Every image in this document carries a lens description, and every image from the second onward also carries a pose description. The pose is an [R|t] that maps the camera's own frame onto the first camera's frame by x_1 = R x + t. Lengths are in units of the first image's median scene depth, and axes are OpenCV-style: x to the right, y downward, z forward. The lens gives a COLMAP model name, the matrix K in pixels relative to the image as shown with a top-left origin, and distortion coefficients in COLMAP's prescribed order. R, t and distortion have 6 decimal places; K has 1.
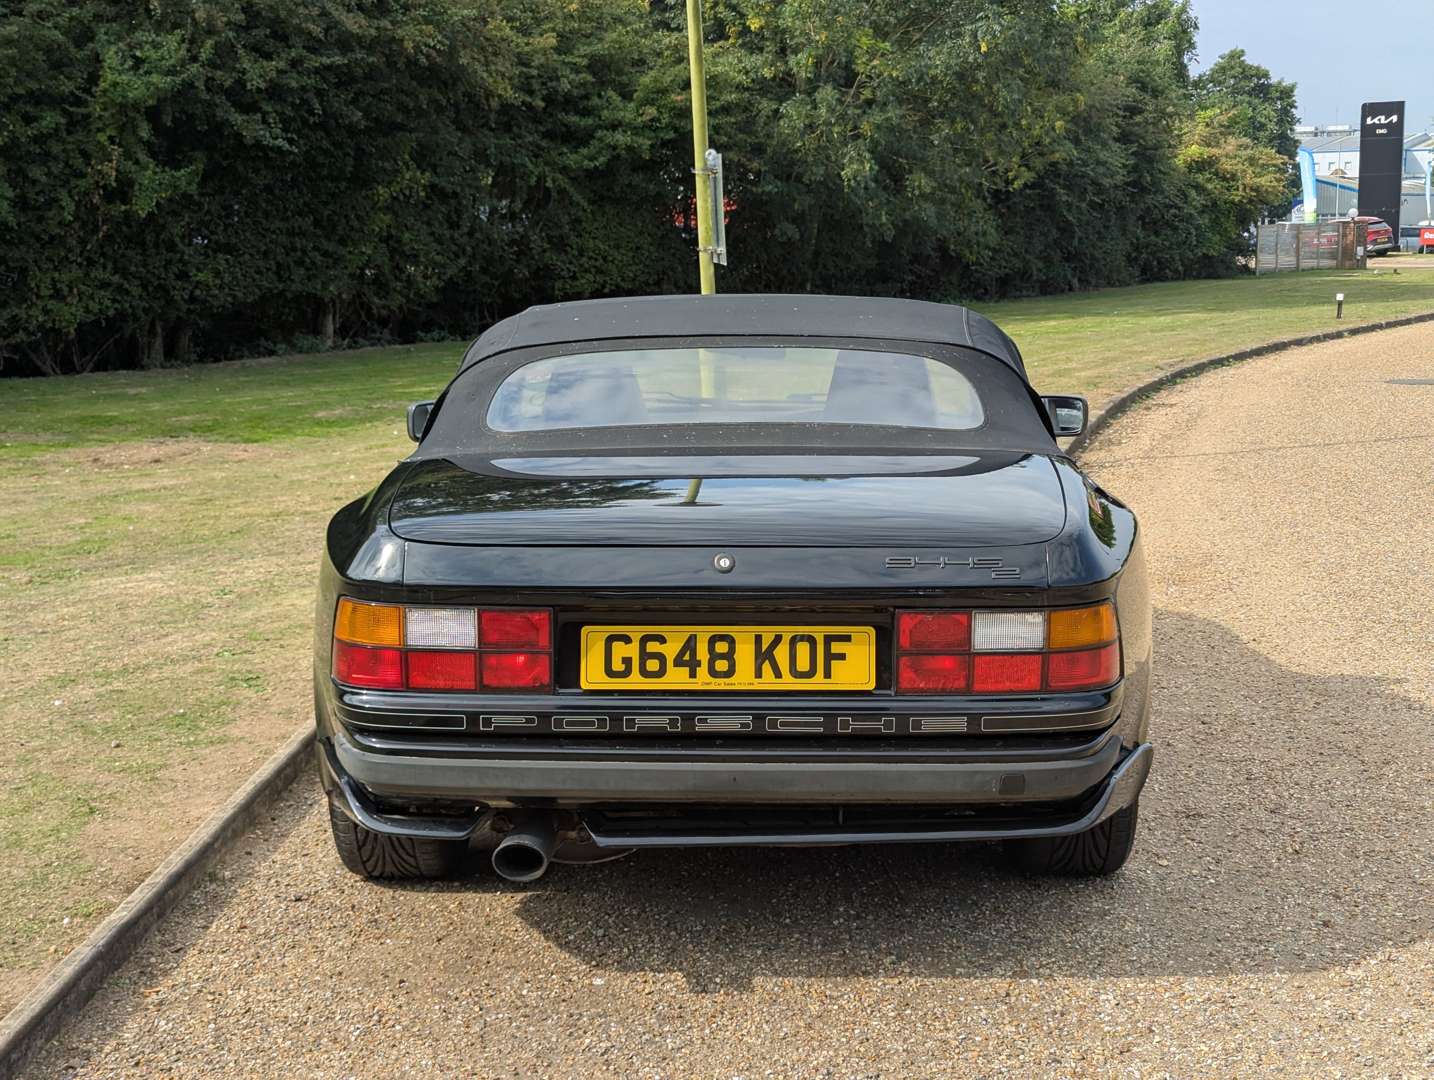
lens RADIAL K [[2100.8, 0, 736.0], [0, 2100.8, 540.2], [0, 0, 1]] dist [0.176404, -0.378547]
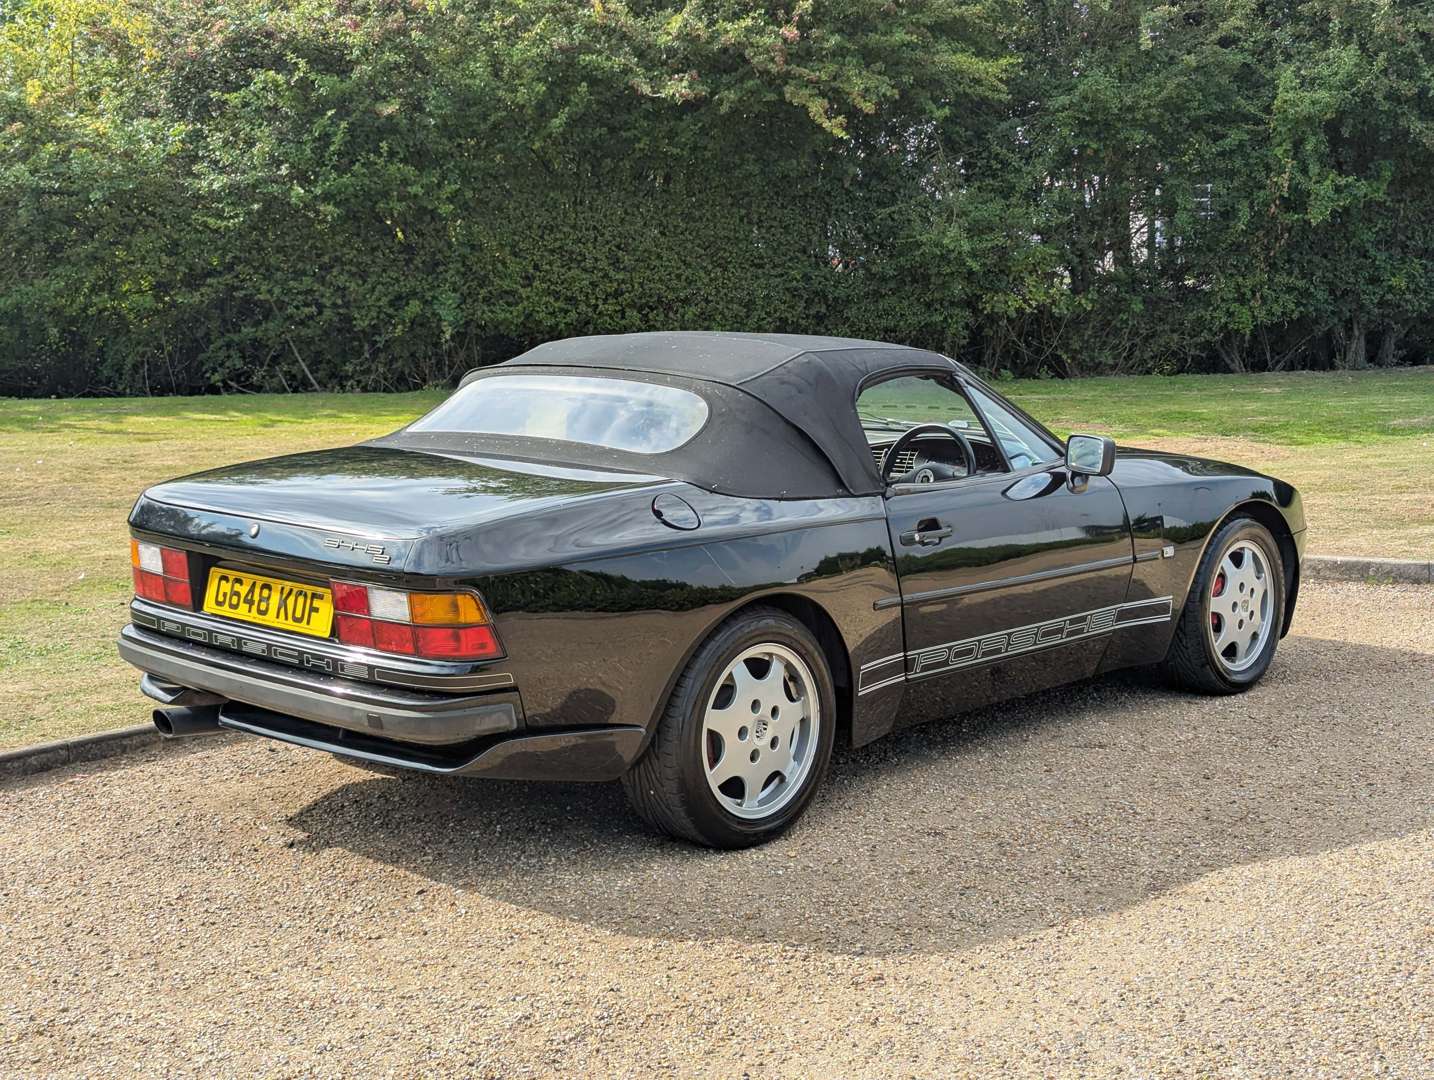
lens RADIAL K [[2100.8, 0, 736.0], [0, 2100.8, 540.2], [0, 0, 1]] dist [0.176404, -0.378547]
pose [[0.736967, 0.099563, -0.668556, 0.236809], [-0.096193, 0.994474, 0.042064, -0.014722], [0.669049, 0.033310, 0.742472, 0.037353]]
